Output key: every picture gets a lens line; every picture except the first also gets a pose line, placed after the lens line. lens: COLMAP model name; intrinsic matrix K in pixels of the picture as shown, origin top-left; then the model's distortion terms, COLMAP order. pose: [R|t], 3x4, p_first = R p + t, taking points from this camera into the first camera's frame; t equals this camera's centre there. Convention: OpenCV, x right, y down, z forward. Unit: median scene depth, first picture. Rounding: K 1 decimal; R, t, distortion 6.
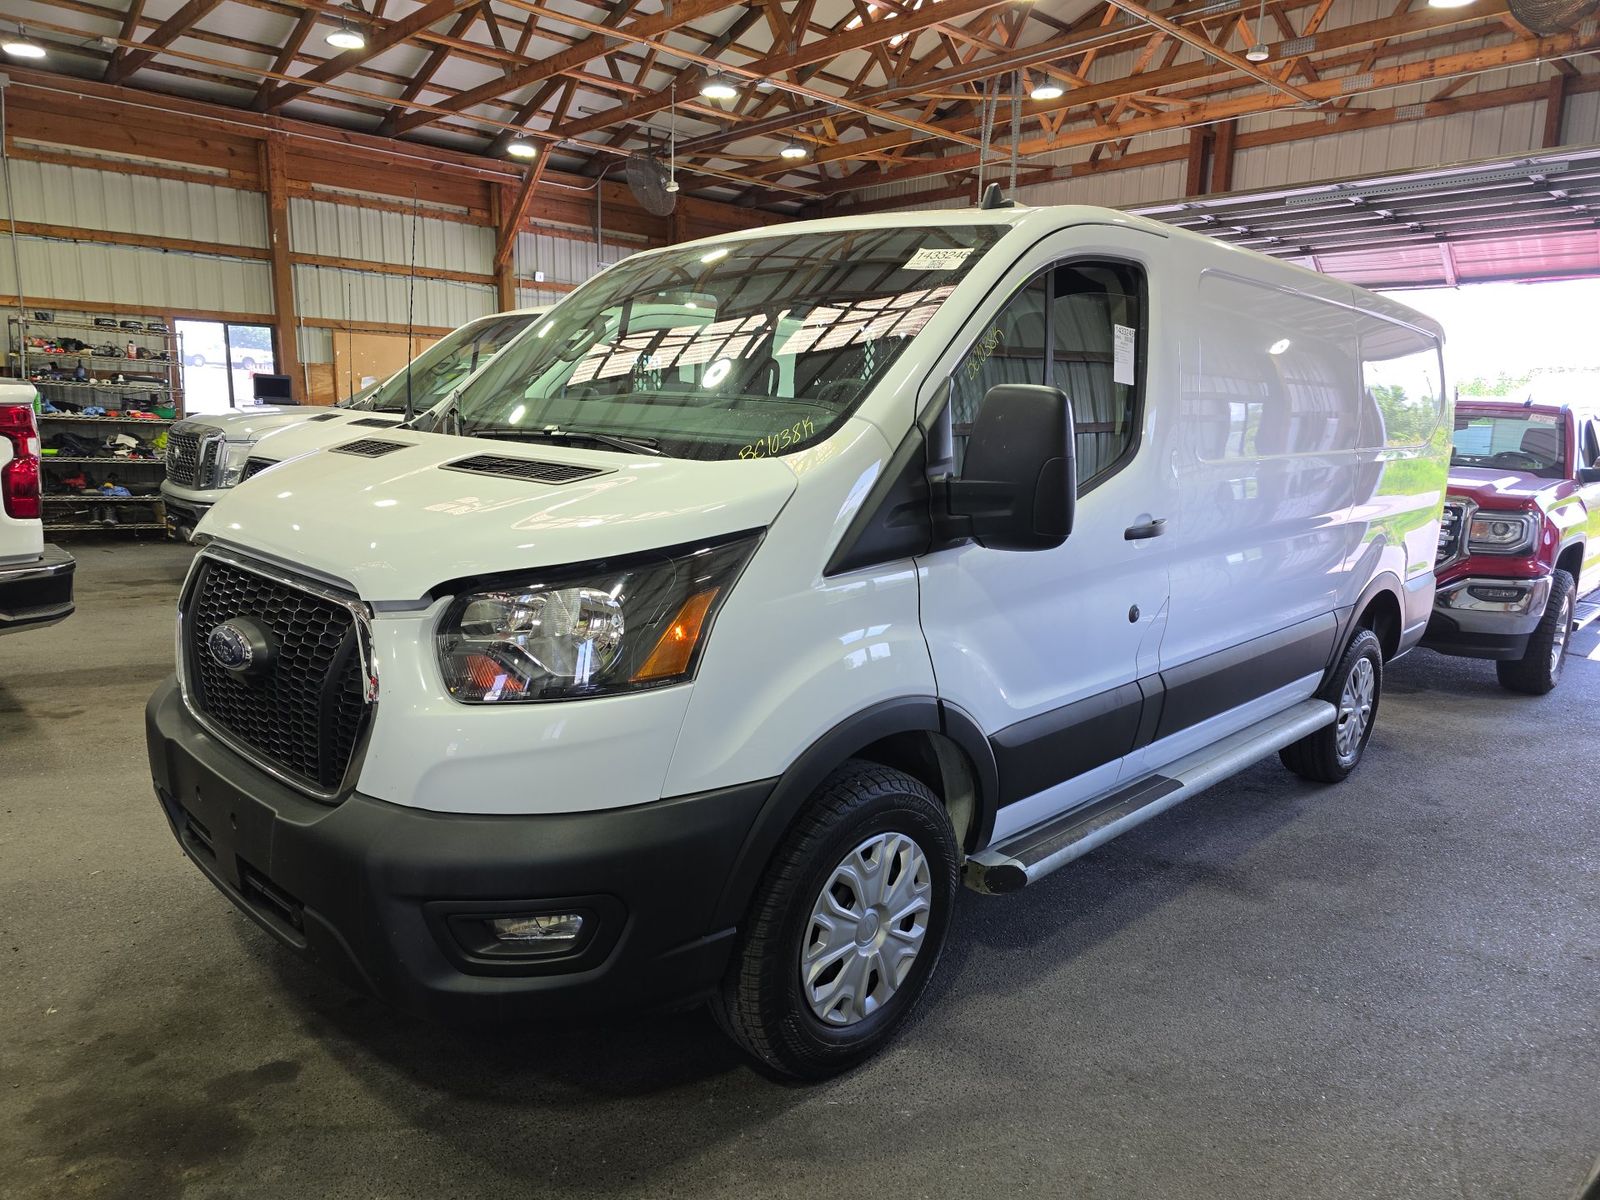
lens RADIAL K [[1061.1, 0, 800.0], [0, 1061.1, 580.1], [0, 0, 1]] dist [0.050289, -0.039671]
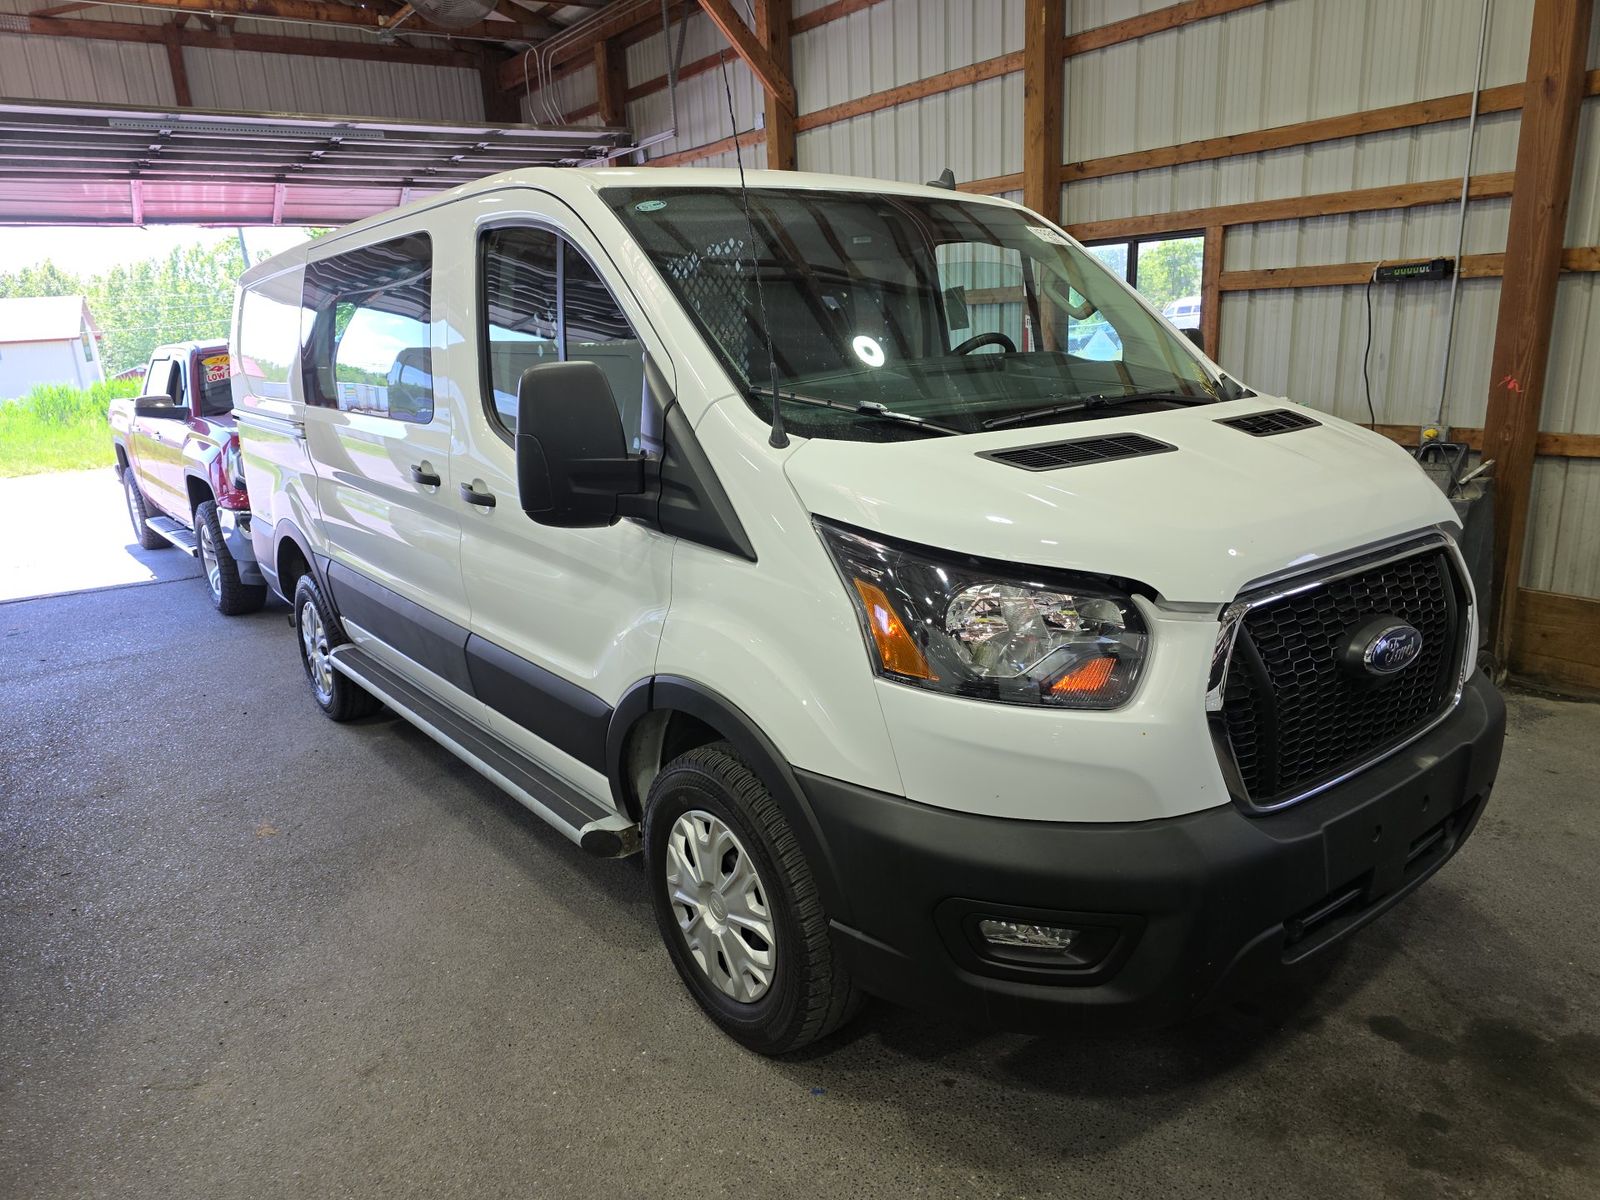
lens RADIAL K [[1061.1, 0, 800.0], [0, 1061.1, 580.1], [0, 0, 1]] dist [0.050289, -0.039671]
pose [[0.156208, -0.269177, 0.950338, -1.024664], [0.213642, 0.948581, 0.233563, -0.222577], [-0.964342, 0.166547, 0.205684, 0.897165]]
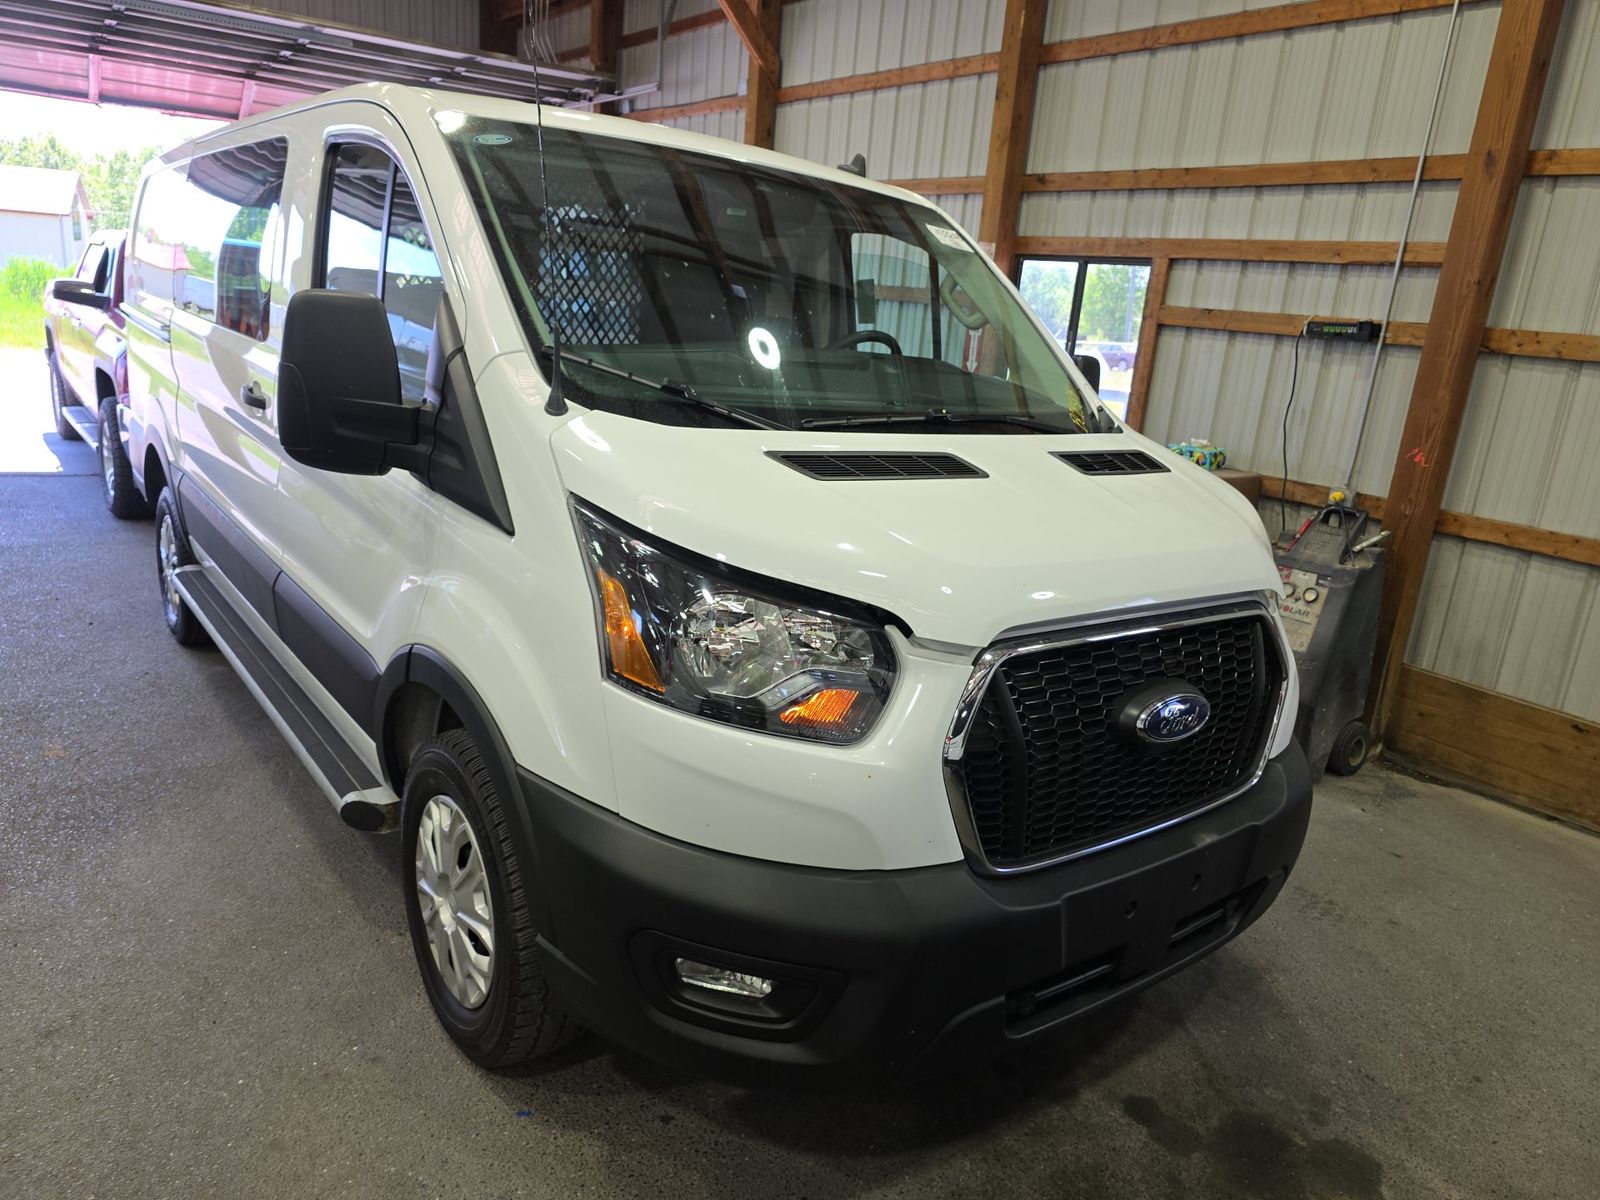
lens RADIAL K [[1068.7, 0, 811.2], [0, 1068.7, 565.0], [0, 0, 1]] dist [0.043598, -0.035286]
pose [[0.156857, -0.251449, 0.955075, -0.959286], [0.080118, 0.967099, 0.241456, -0.203055], [-0.984366, 0.038645, 0.171842, 0.789243]]
